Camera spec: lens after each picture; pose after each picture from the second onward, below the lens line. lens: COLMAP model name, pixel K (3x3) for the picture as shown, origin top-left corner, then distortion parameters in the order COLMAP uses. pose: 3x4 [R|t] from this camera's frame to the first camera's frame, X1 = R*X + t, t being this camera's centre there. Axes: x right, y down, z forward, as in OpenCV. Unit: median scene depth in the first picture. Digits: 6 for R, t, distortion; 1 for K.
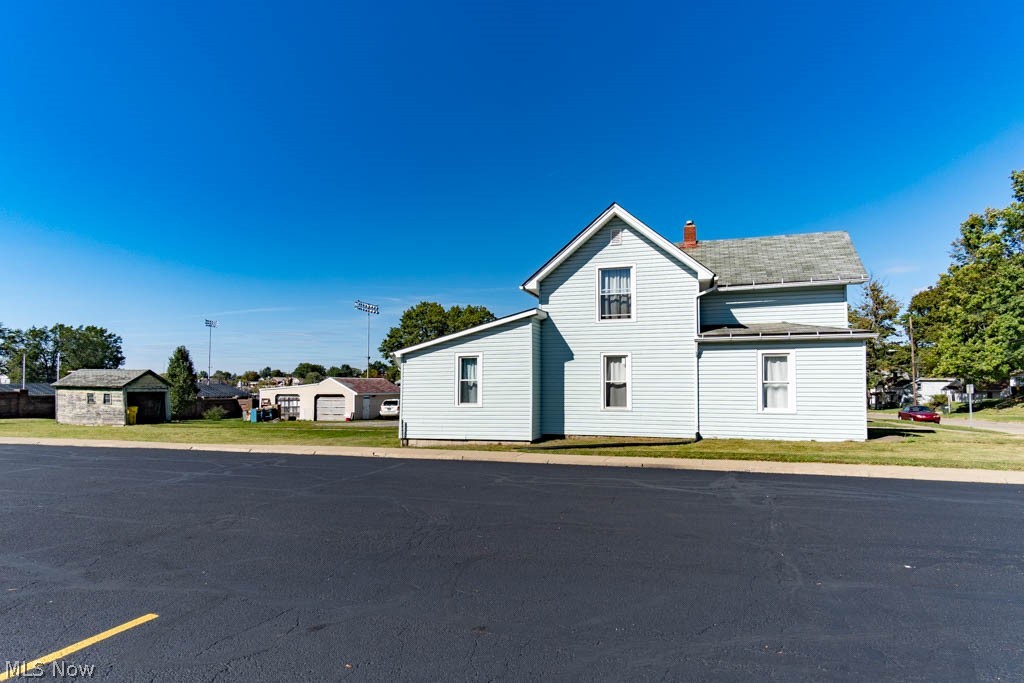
lens RADIAL K [[555.6, 0, 515.0], [0, 555.6, 361.2], [0, 0, 1]] dist [-0.000430, 0.000021]
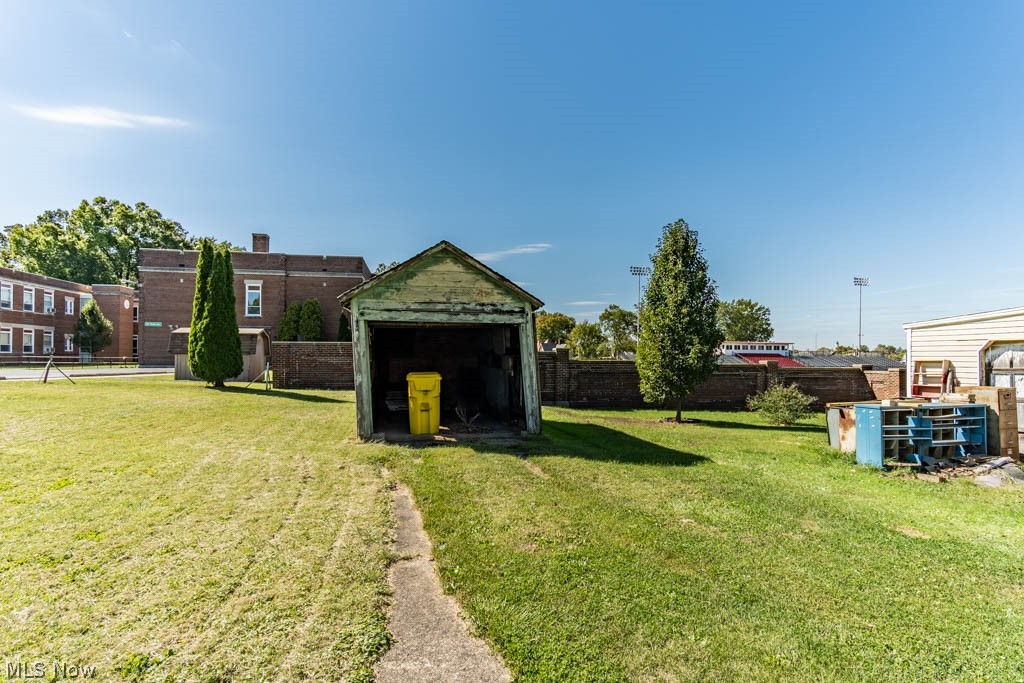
lens RADIAL K [[555.6, 0, 515.0], [0, 555.6, 361.2], [0, 0, 1]] dist [-0.000430, 0.000021]
pose [[0.475445, 0.005943, -0.879726, -0.321094], [0.032078, 0.999195, 0.024086, 0.055380], [0.879161, -0.039671, 0.474871, 0.722320]]
